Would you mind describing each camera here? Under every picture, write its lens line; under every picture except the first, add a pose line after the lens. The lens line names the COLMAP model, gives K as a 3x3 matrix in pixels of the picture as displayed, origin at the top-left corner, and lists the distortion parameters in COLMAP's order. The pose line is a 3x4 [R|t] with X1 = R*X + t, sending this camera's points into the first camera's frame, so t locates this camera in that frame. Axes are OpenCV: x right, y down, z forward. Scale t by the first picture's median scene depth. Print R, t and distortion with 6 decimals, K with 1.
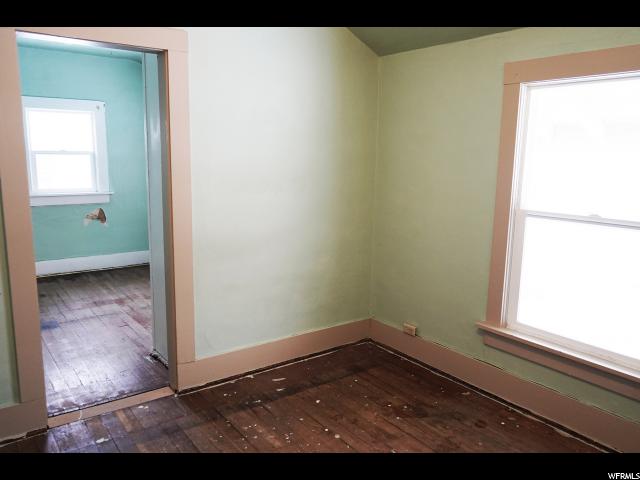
lens RADIAL K [[507.5, 0, 320.0], [0, 507.5, 240.0], [0, 0, 1]] dist [-0.002908, 0.000615]
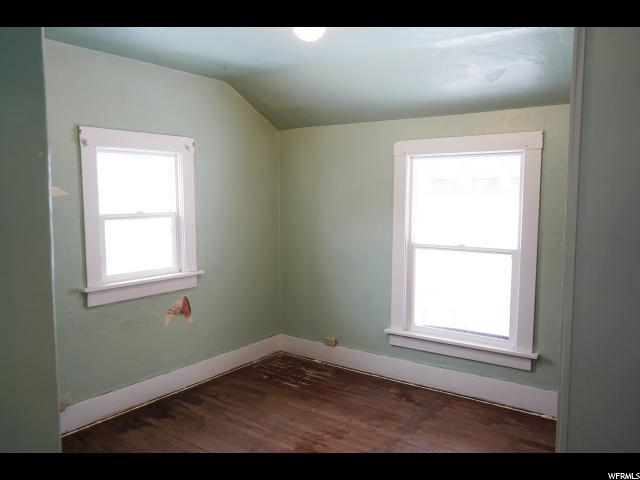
lens RADIAL K [[507.5, 0, 320.0], [0, 507.5, 240.0], [0, 0, 1]] dist [-0.002908, 0.000615]
pose [[0.952813, -0.050600, 0.299312, -0.462968], [0.071702, 0.995624, -0.059938, -0.084273], [-0.294969, 0.078571, 0.952271, 0.313211]]
